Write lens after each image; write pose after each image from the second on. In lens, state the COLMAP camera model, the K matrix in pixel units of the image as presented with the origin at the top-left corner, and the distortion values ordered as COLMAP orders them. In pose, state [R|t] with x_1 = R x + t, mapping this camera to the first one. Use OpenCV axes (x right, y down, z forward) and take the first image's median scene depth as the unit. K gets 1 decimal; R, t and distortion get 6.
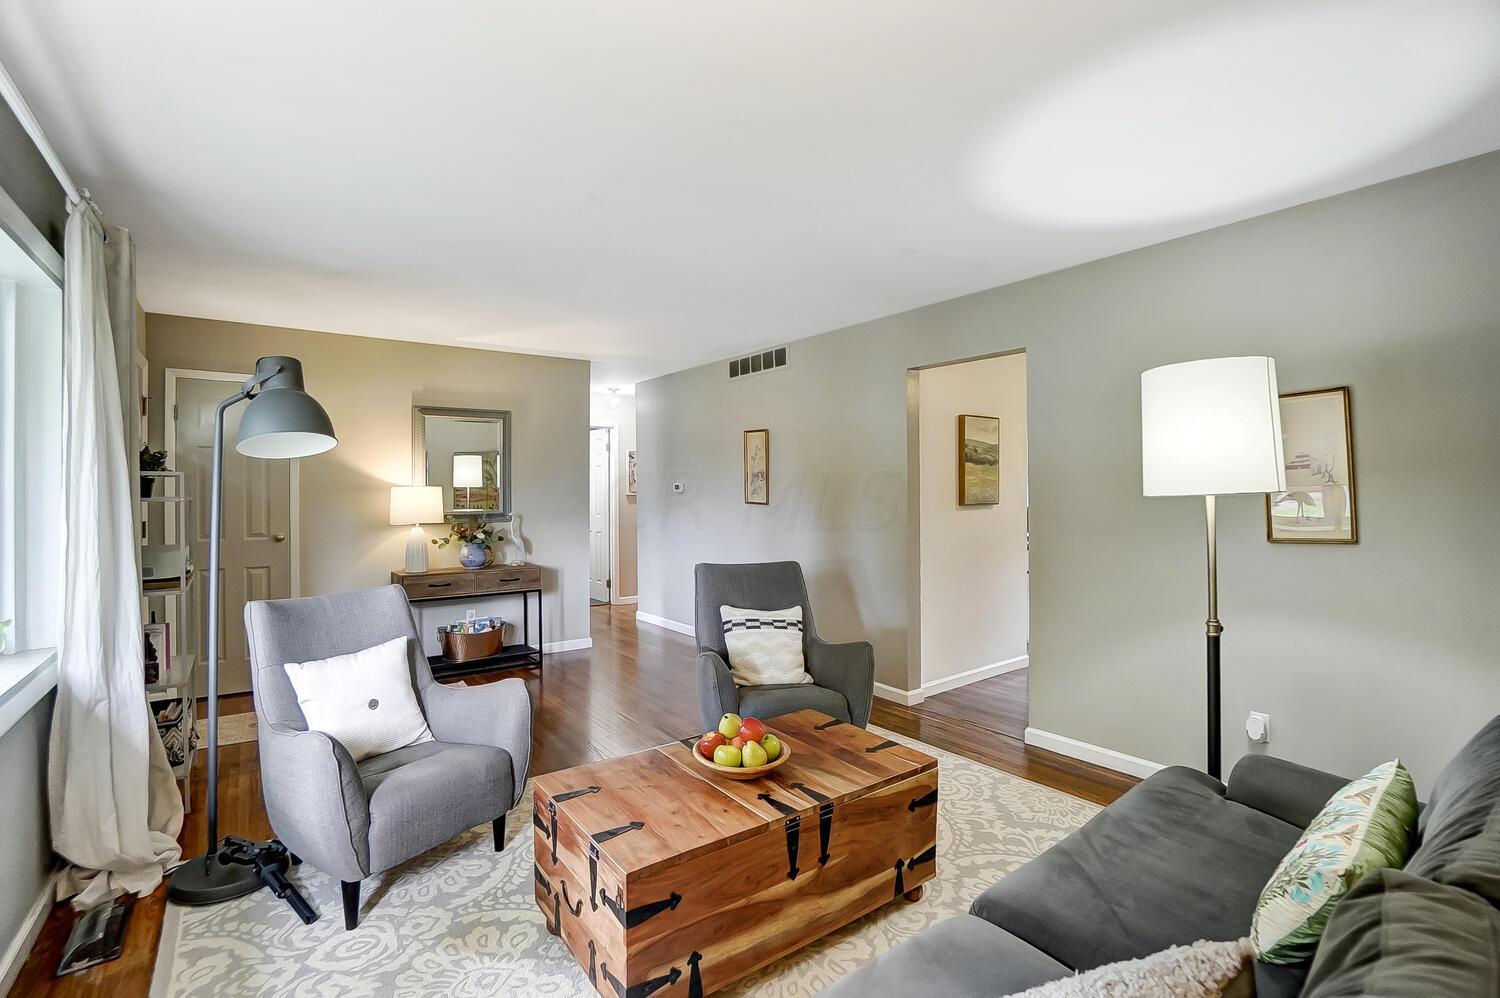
lens RADIAL K [[666.8, 0, 751.8], [0, 666.8, 491.1], [0, 0, 1]] dist [-0.034975, 0.010717]
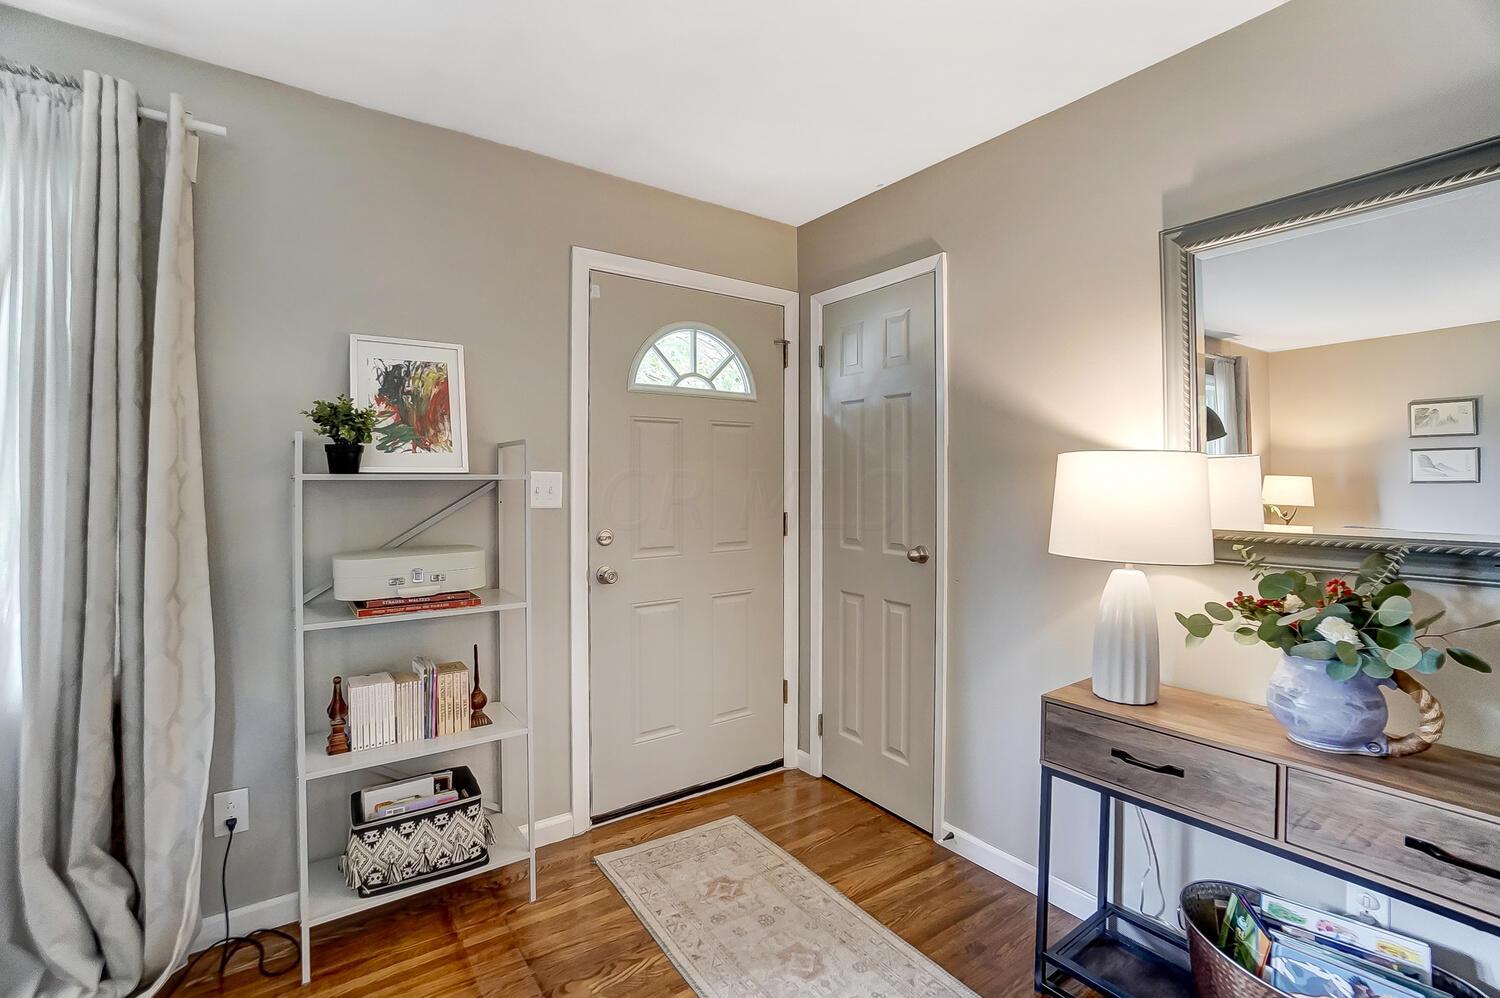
lens RADIAL K [[666.8, 0, 751.8], [0, 666.8, 491.1], [0, 0, 1]] dist [-0.034975, 0.010717]
pose [[-0.019696, 0.020419, -0.999597, -0.151173], [-0.004209, 0.999781, 0.020506, 0.005756], [0.999797, 0.004611, -0.019605, 0.804093]]
